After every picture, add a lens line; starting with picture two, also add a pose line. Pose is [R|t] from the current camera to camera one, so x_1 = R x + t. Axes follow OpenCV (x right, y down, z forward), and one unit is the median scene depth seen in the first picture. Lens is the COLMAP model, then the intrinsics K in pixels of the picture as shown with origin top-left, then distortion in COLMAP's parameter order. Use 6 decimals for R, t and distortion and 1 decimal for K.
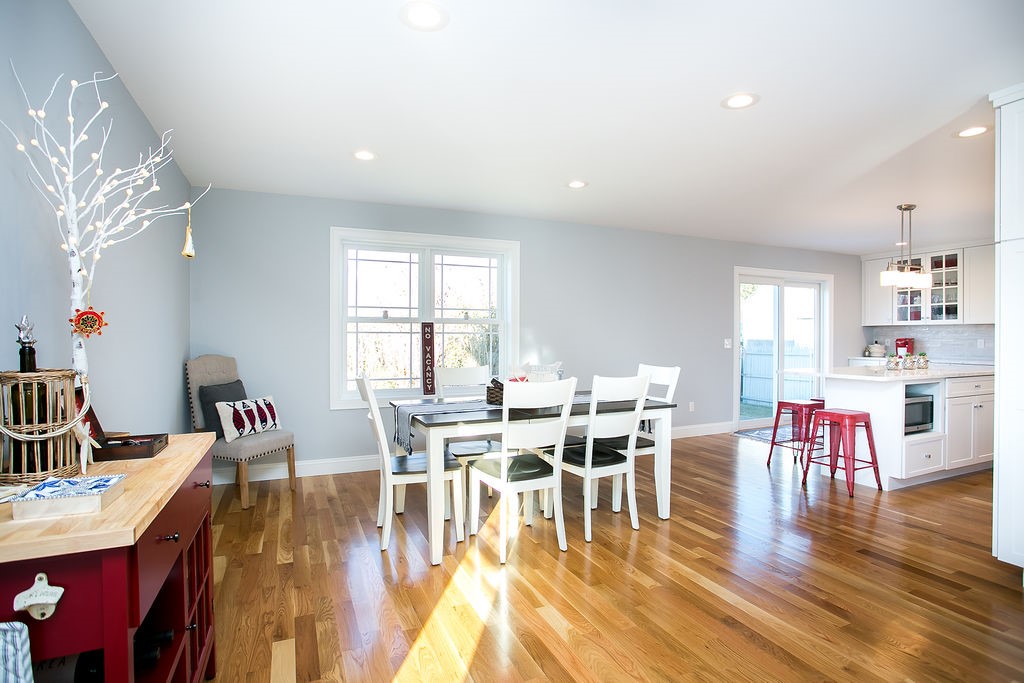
lens RADIAL K [[510.2, 0, 537.7], [0, 510.2, 340.1], [0, 0, 1]] dist [-0.003846, 0.000082]
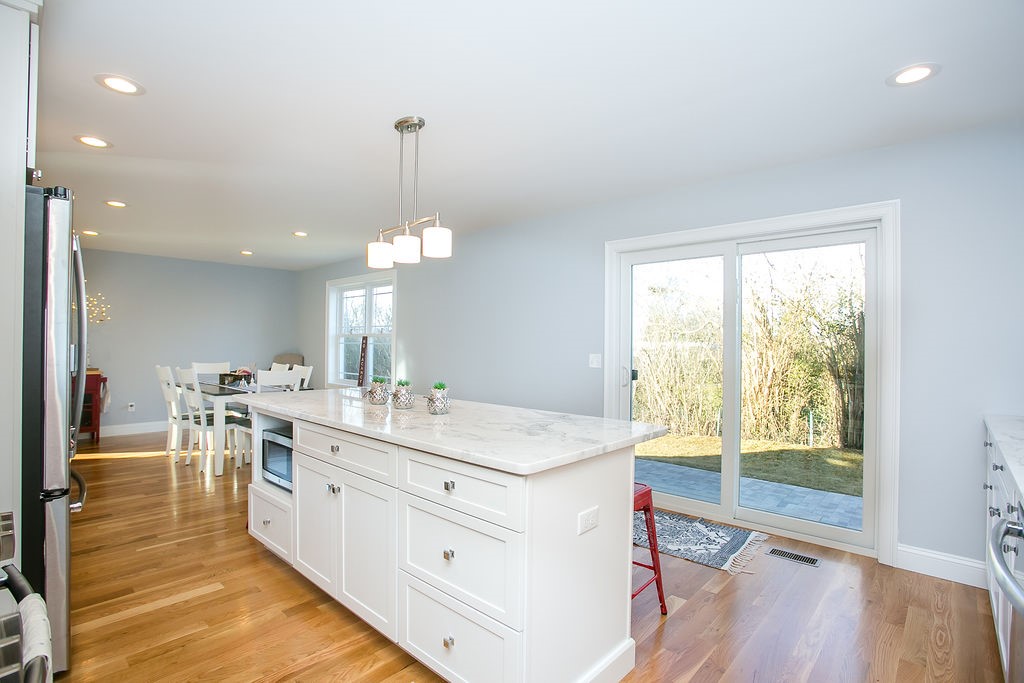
lens RADIAL K [[496.0, 0, 512.0], [0, 496.0, 341.5], [0, 0, 1]] dist [-0.037418, -0.000014]
pose [[0.351734, -0.000005, -0.936100, 0.908012], [-0.018382, 0.999807, -0.006912, -0.011186], [0.935919, 0.019638, 0.351666, 0.648775]]
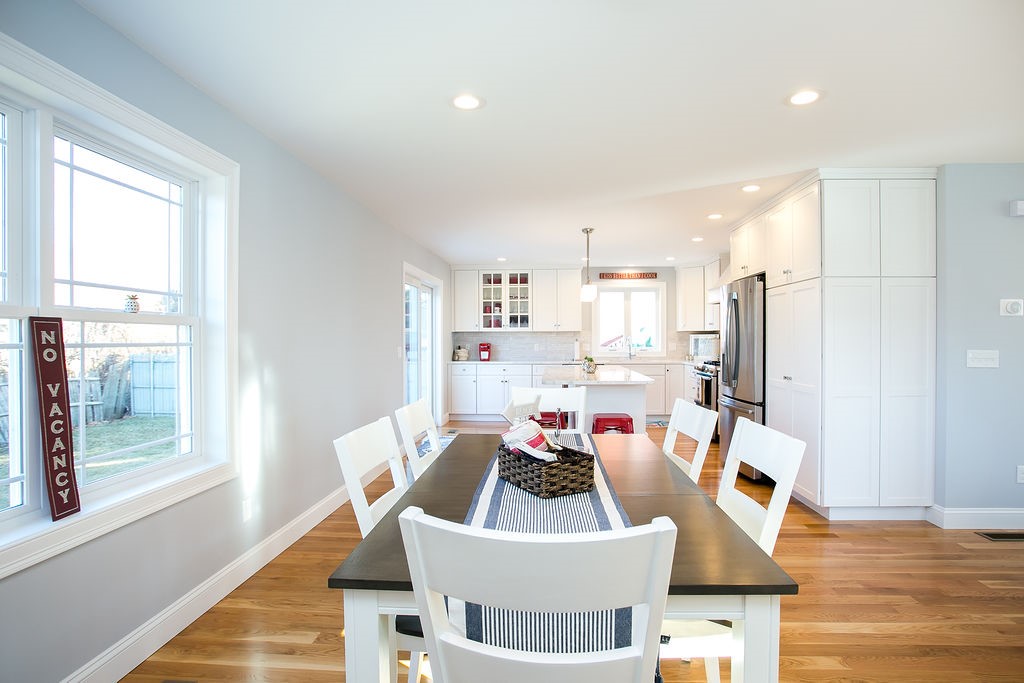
lens RADIAL K [[520.4, 0, 534.7], [0, 520.4, 342.1], [0, 0, 1]] dist [-0.039934, 0.000519]
pose [[0.485146, -0.008971, 0.874387, -0.256437], [0.010224, 0.999937, 0.004587, -0.010874], [-0.874373, 0.006714, 0.485207, 0.379232]]
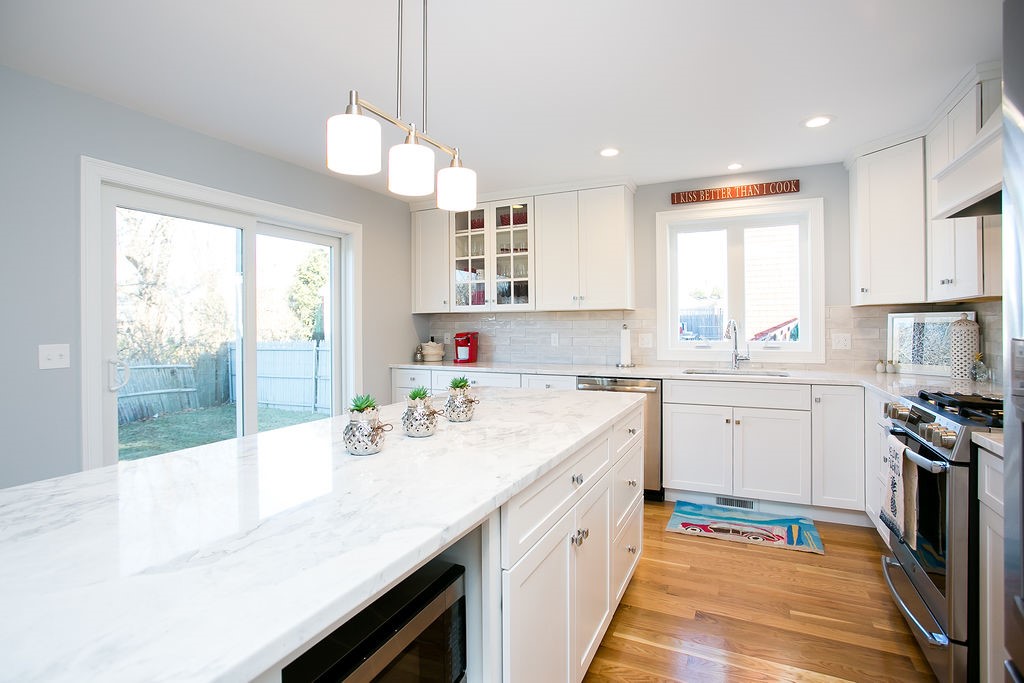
lens RADIAL K [[505.6, 0, 510.0], [0, 505.6, 323.0], [0, 0, 1]] dist [-0.058493, 0.028211]
pose [[0.792286, -0.003096, 0.610142, 0.403859], [0.012342, 0.999864, -0.010952, -0.008748], [-0.610025, 0.016207, 0.792216, 0.493418]]
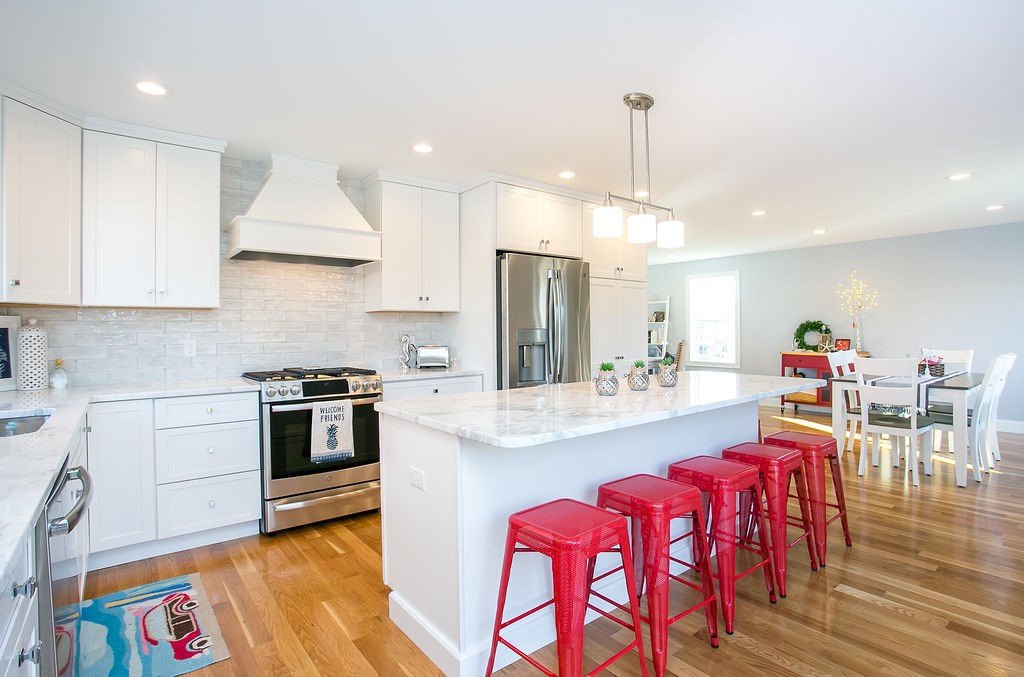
lens RADIAL K [[505.3, 0, 512.0], [0, 505.3, 338.5], [0, 0, 1]] dist [-0.000310, -0.000073]
pose [[-0.981419, 0.006339, -0.191772, 0.687472], [0.000872, 0.999591, 0.028580, -0.015200], [0.191874, 0.027882, -0.981023, 1.087731]]
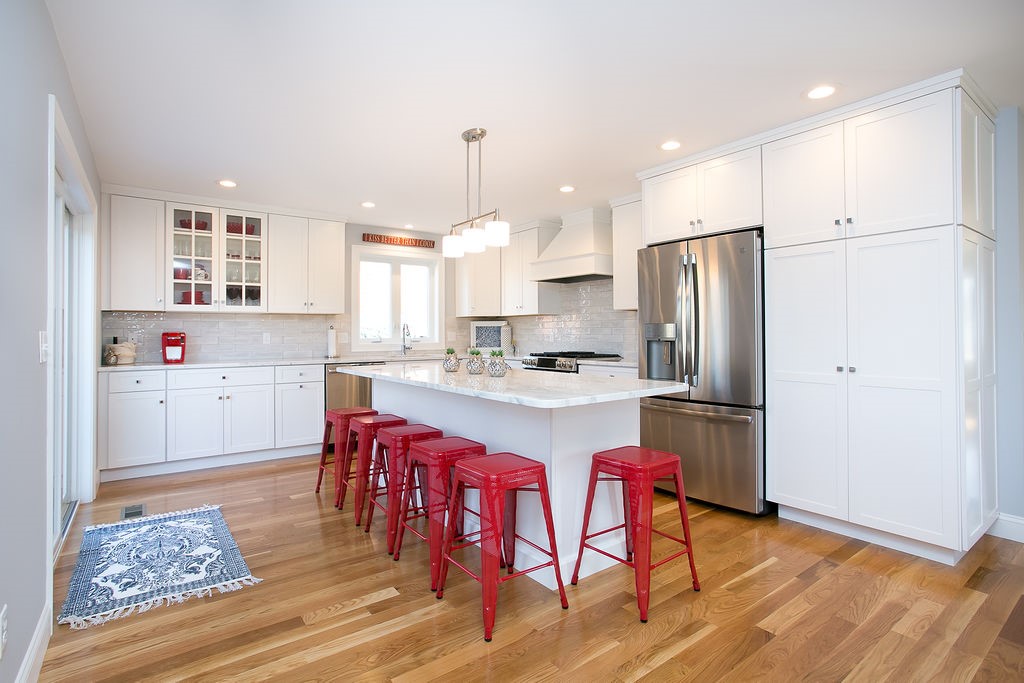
lens RADIAL K [[499.7, 0, 502.1], [0, 499.7, 325.7], [0, 0, 1]] dist [-0.047834, 0.028638]
pose [[-0.156345, 0.012857, 0.987619, 0.048493], [0.013340, 0.999852, -0.010905, 0.000845], [-0.987612, 0.011470, -0.156493, 0.756327]]
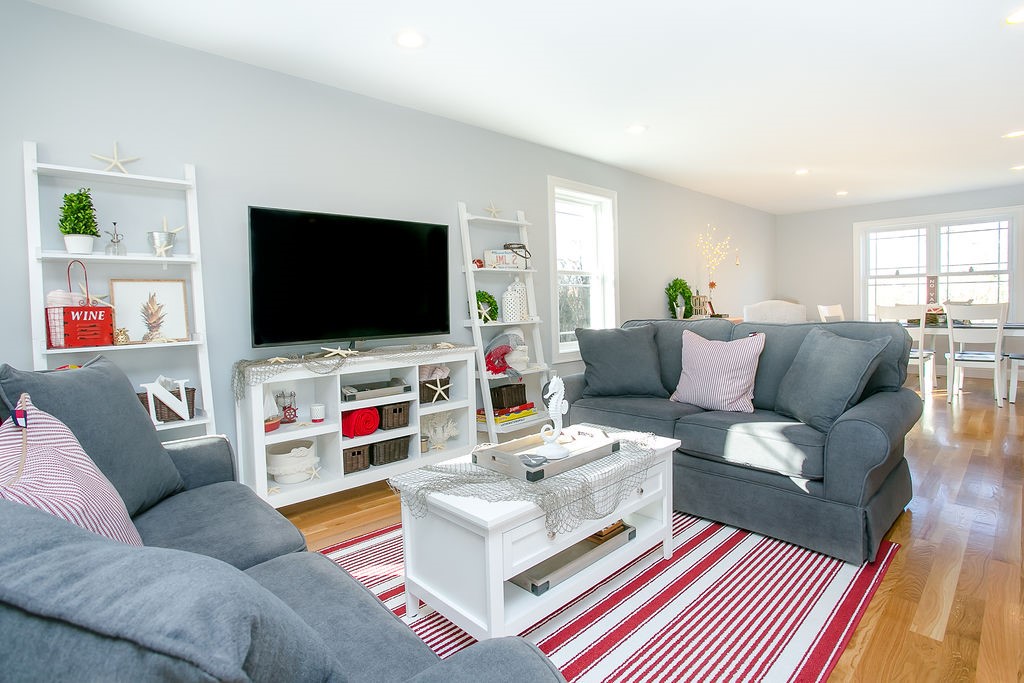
lens RADIAL K [[505.6, 0, 510.0], [0, 505.6, 323.0], [0, 0, 1]] dist [-0.058493, 0.028211]
pose [[0.285846, 0.029805, -0.957812, 0.544720], [0.012206, 0.999322, 0.034739, 0.024194], [0.958198, -0.021621, 0.285288, -0.369356]]
